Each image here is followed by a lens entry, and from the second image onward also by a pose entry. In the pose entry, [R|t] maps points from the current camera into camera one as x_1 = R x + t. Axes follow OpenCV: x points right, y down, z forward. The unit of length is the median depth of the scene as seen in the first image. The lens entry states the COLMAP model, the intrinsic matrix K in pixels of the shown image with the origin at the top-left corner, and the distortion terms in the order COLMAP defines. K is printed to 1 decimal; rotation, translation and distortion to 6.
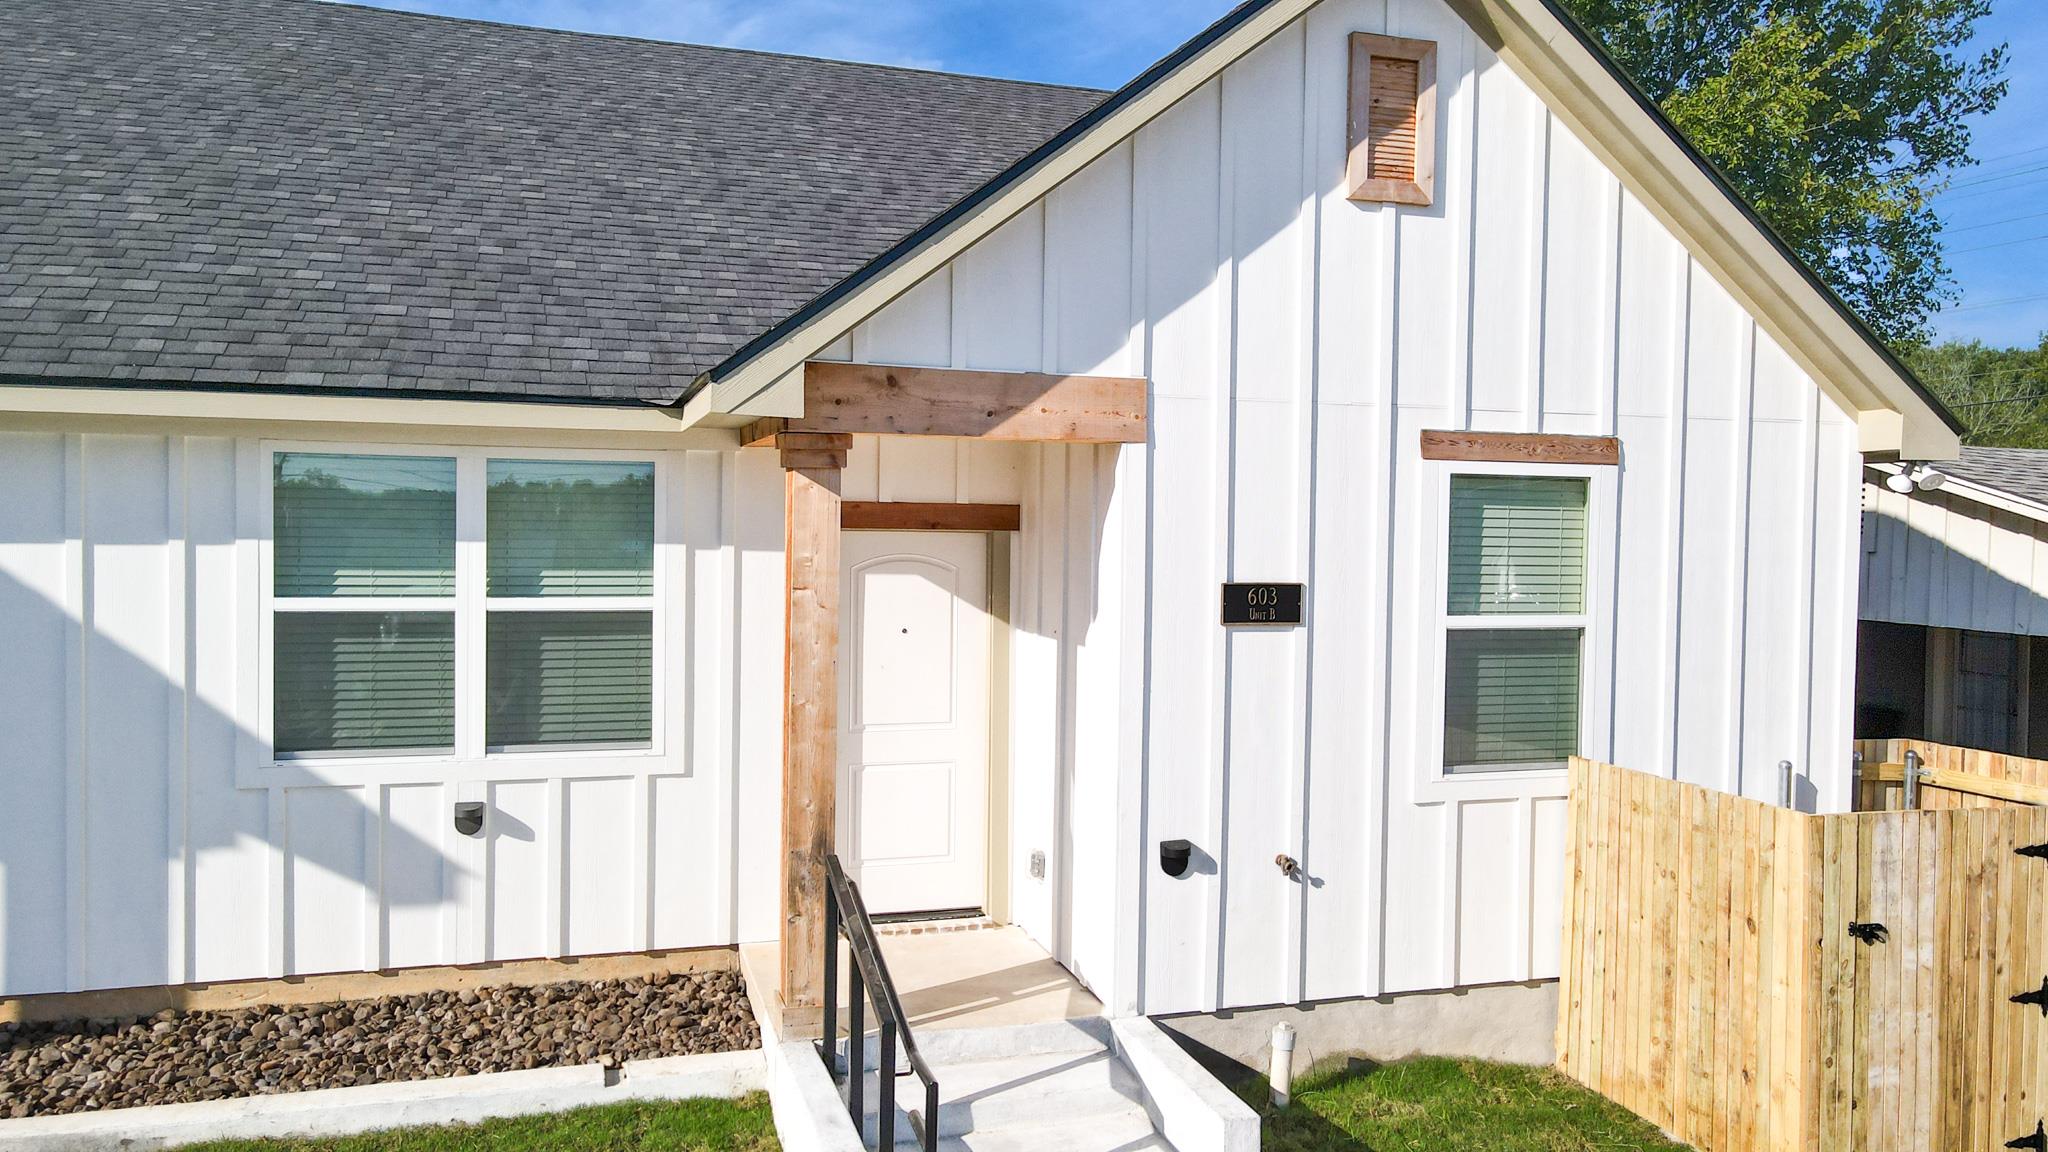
lens RADIAL K [[1477.4, 0, 1011.3], [0, 1477.4, 584.7], [0, 0, 1]] dist [0.009059, 0.000832]
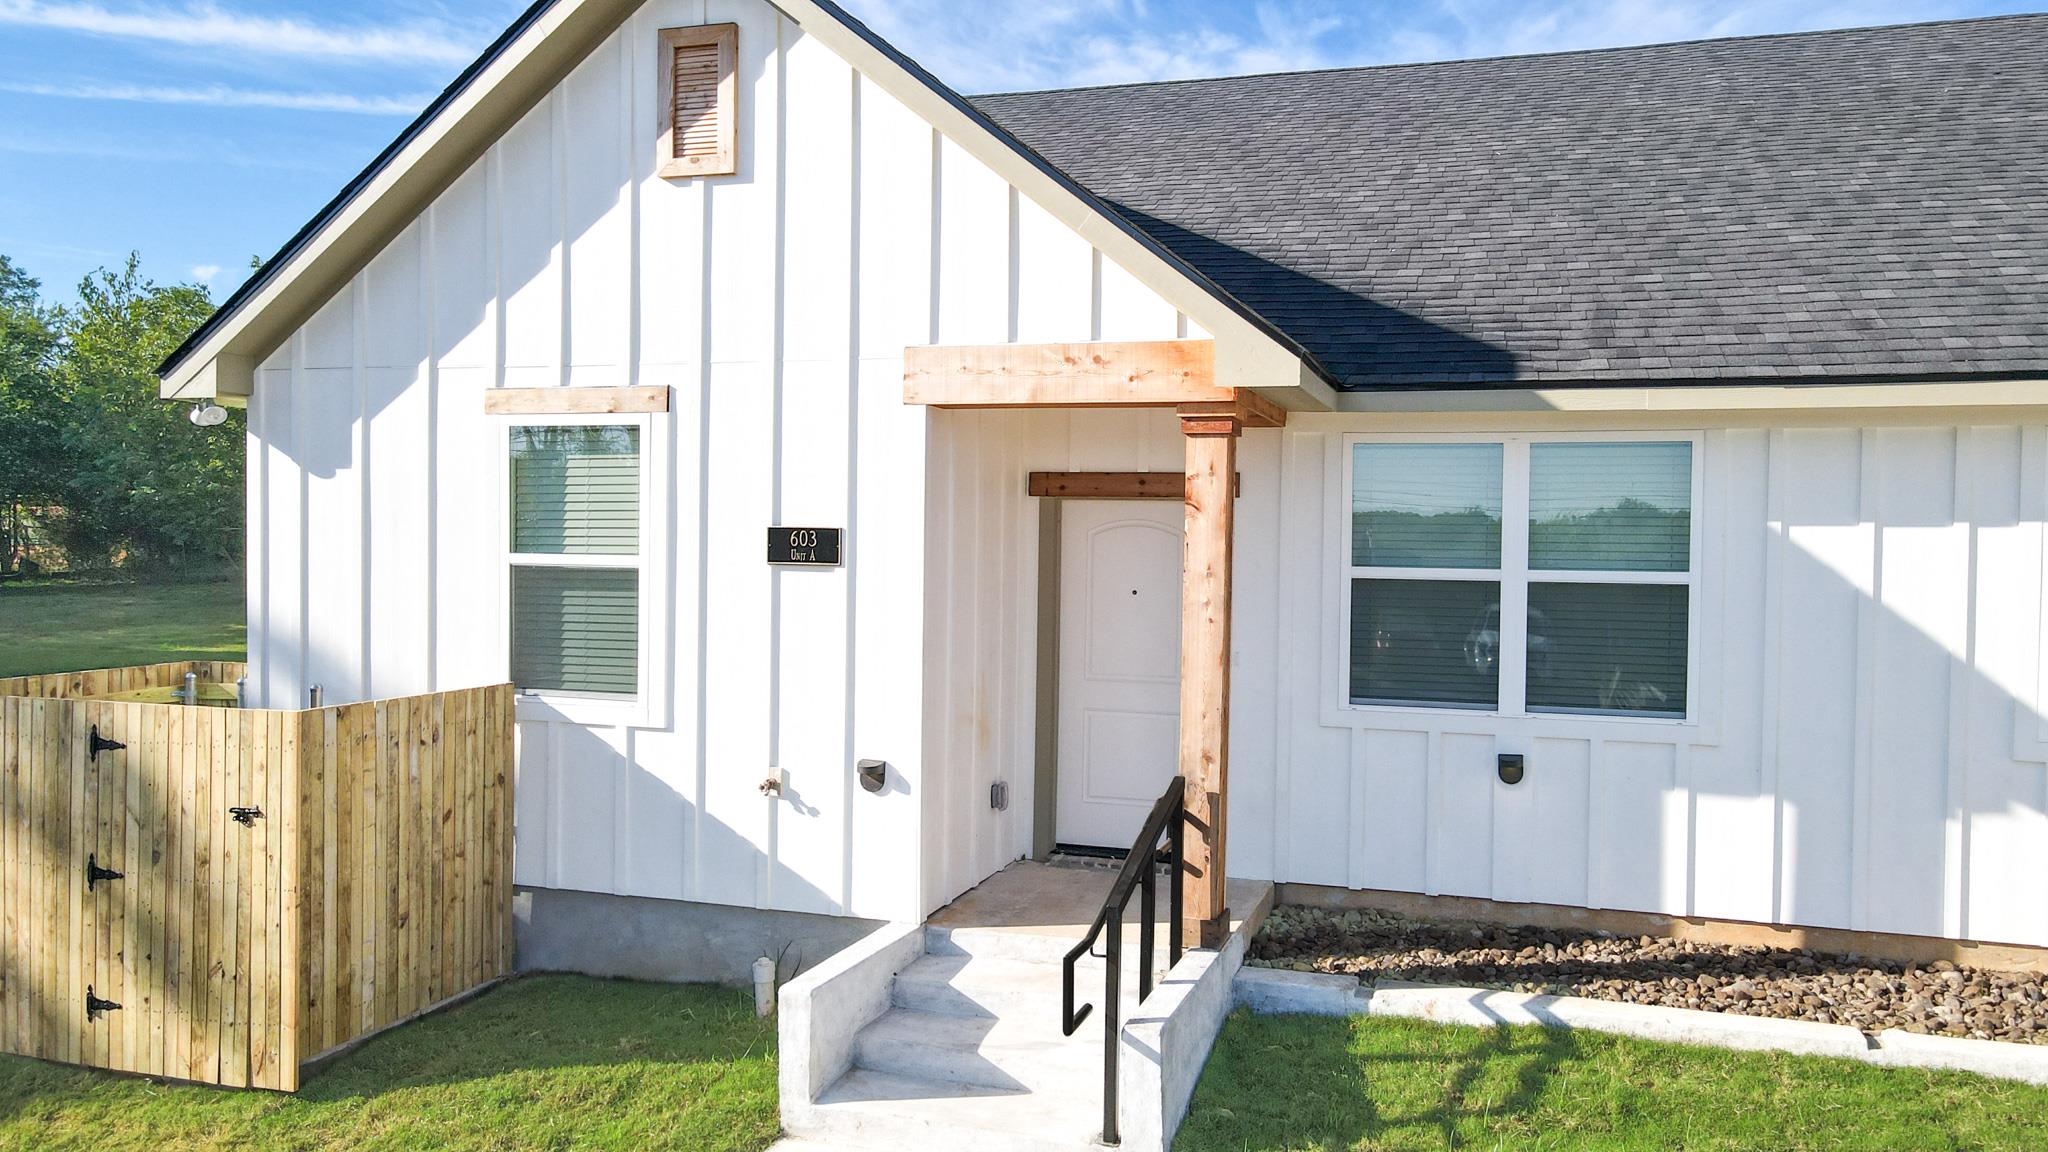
lens RADIAL K [[1469.0, 0, 1064.7], [0, 1469.0, 571.9], [0, 0, 1]] dist [0.027112, 0.003801]
pose [[0.832614, 0.007585, -0.553802, -0.481607], [-0.022980, 0.999518, -0.020860, 0.040559], [0.553377, 0.030095, 0.832387, -0.242390]]
